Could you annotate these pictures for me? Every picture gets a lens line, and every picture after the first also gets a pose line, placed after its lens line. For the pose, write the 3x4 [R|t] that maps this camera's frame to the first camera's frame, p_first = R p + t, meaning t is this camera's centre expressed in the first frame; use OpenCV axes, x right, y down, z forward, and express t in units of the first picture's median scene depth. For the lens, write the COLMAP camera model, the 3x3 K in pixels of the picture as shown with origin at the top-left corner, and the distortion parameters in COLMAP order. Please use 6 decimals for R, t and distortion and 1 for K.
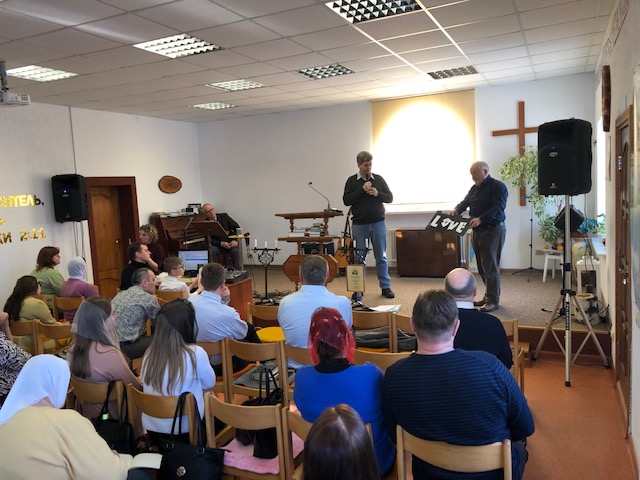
lens RADIAL K [[527.4, 0, 312.8], [0, 527.4, 242.4], [0, 0, 1]] dist [-0.001682, 0.003020]
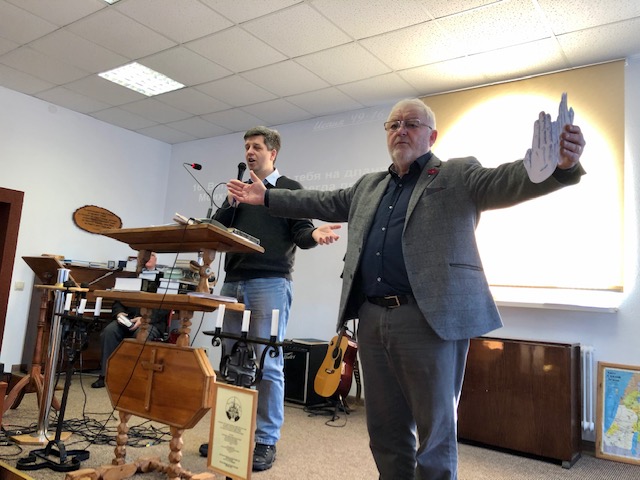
lens RADIAL K [[523.0, 0, 320.0], [0, 523.0, 240.0], [0, 0, 1]] dist [0.005154, -0.005153]
pose [[0.974067, 0.100771, -0.202578, 0.167463], [-0.144940, 0.965424, -0.216677, 0.016433], [0.173739, 0.240419, 0.954994, 0.602478]]
